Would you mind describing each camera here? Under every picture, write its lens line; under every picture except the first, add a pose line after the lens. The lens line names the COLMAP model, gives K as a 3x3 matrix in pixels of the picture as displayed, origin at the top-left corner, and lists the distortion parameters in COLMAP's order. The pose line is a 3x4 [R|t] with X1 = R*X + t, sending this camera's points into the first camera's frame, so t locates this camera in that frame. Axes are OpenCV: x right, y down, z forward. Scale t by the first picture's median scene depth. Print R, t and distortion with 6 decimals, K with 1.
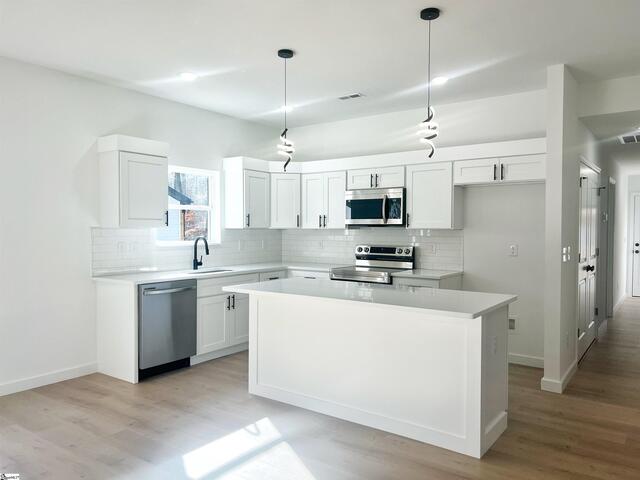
lens RADIAL K [[483.9, 0, 320.0], [0, 483.9, 240.0], [0, 0, 1]] dist [0.020171, -0.003885]
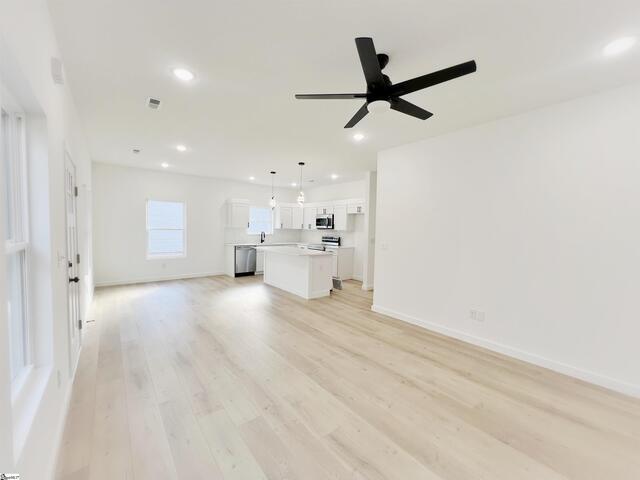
lens RADIAL K [[255.2, 0, 320.5], [0, 255.2, 241.7], [0, 0, 1]] dist [-0.001058, 0.000050]
pose [[0.966503, 0.031478, -0.254718, 0.466566], [-0.024032, 0.999190, 0.032292, -0.002878], [0.255528, -0.025089, 0.966476, -0.362515]]
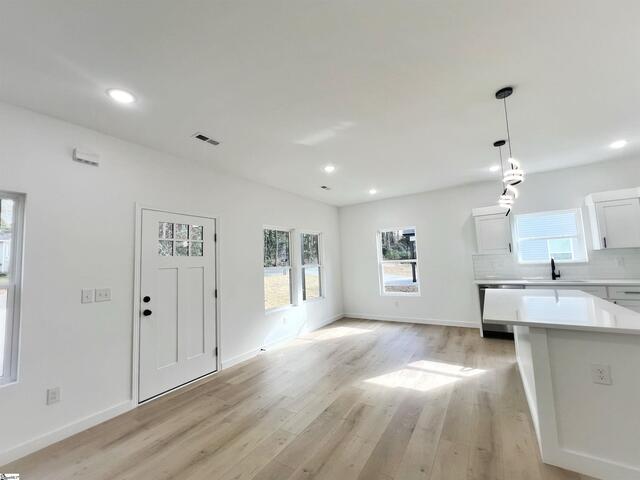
lens RADIAL K [[259.2, 0, 320.2], [0, 259.2, 241.8], [0, 0, 1]] dist [-0.001202, -0.000222]
pose [[0.048559, -0.084098, -0.995274, 0.512340], [0.022442, 0.996289, -0.083089, -0.005159], [0.998568, -0.018301, 0.050266, 0.263979]]
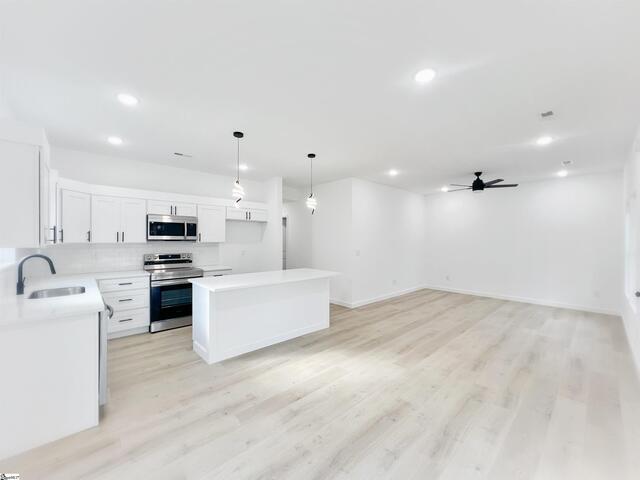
lens RADIAL K [[262.8, 0, 320.0], [0, 262.8, 240.0], [0, 0, 1]] dist [0.001910, 0.000144]
pose [[0.195936, -0.003124, 0.980612, -0.620377], [0.019352, 0.999813, -0.000681, -0.022596], [-0.980426, 0.019110, 0.195960, 0.413920]]
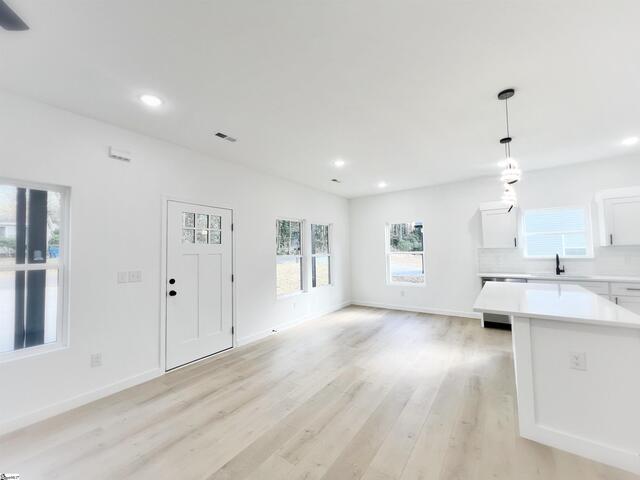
lens RADIAL K [[255.2, 0, 320.5], [0, 255.2, 241.7], [0, 0, 1]] dist [-0.001058, 0.000050]
pose [[0.001175, -0.042480, -0.999097, 0.547348], [-0.001719, 0.999096, -0.042482, -0.006786], [0.999998, 0.001768, 0.001101, 0.274472]]
